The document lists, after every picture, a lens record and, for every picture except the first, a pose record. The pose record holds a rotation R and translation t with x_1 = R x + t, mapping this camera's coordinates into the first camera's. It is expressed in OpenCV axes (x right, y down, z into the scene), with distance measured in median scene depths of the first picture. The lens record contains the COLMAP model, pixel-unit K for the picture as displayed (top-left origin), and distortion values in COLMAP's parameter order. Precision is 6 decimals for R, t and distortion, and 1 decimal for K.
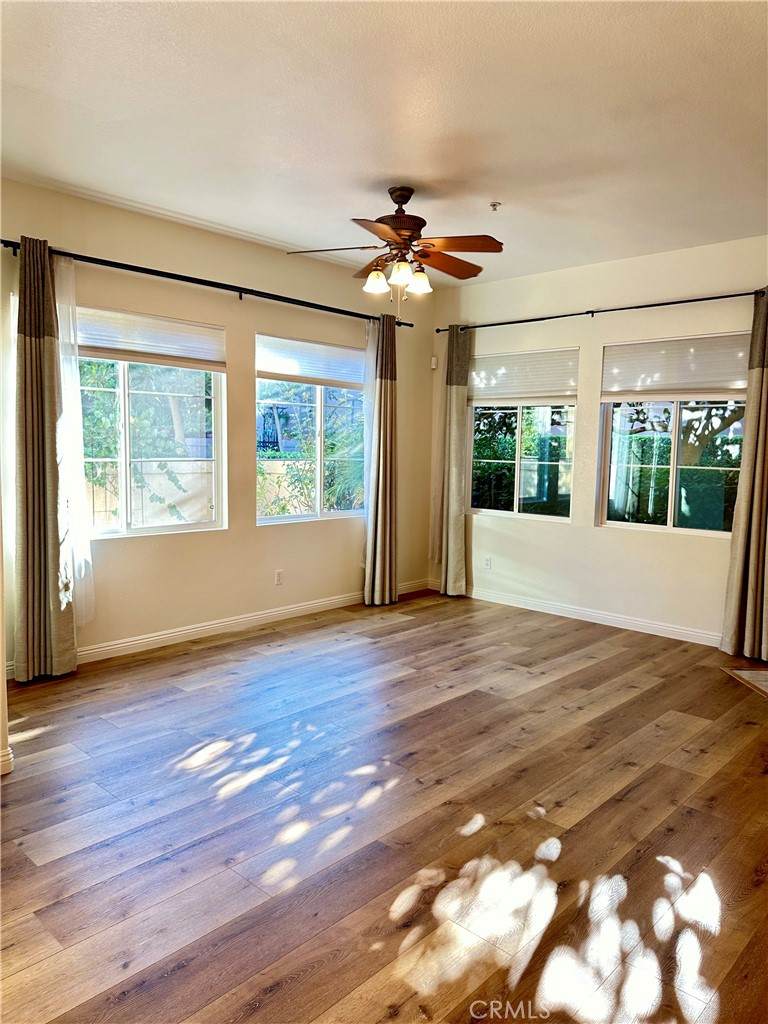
lens RADIAL K [[705.2, 0, 392.3], [0, 705.2, 512.5], [0, 0, 1]] dist [0.004047, -0.001185]
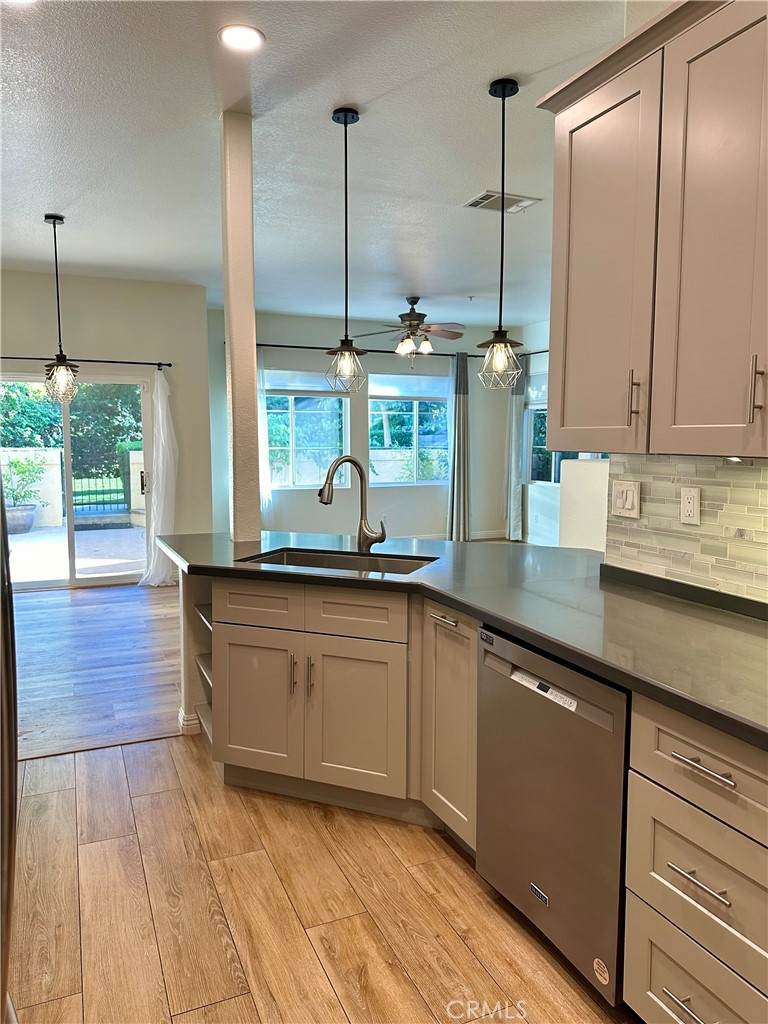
lens RADIAL K [[705.2, 0, 378.3], [0, 705.2, 511.1], [0, 0, 1]] dist [0.004047, -0.001185]
pose [[0.912585, 0.023210, -0.408227, 0.513130], [-0.021179, 0.999731, 0.009496, 0.059935], [0.408337, -0.000020, 0.912831, -0.526033]]
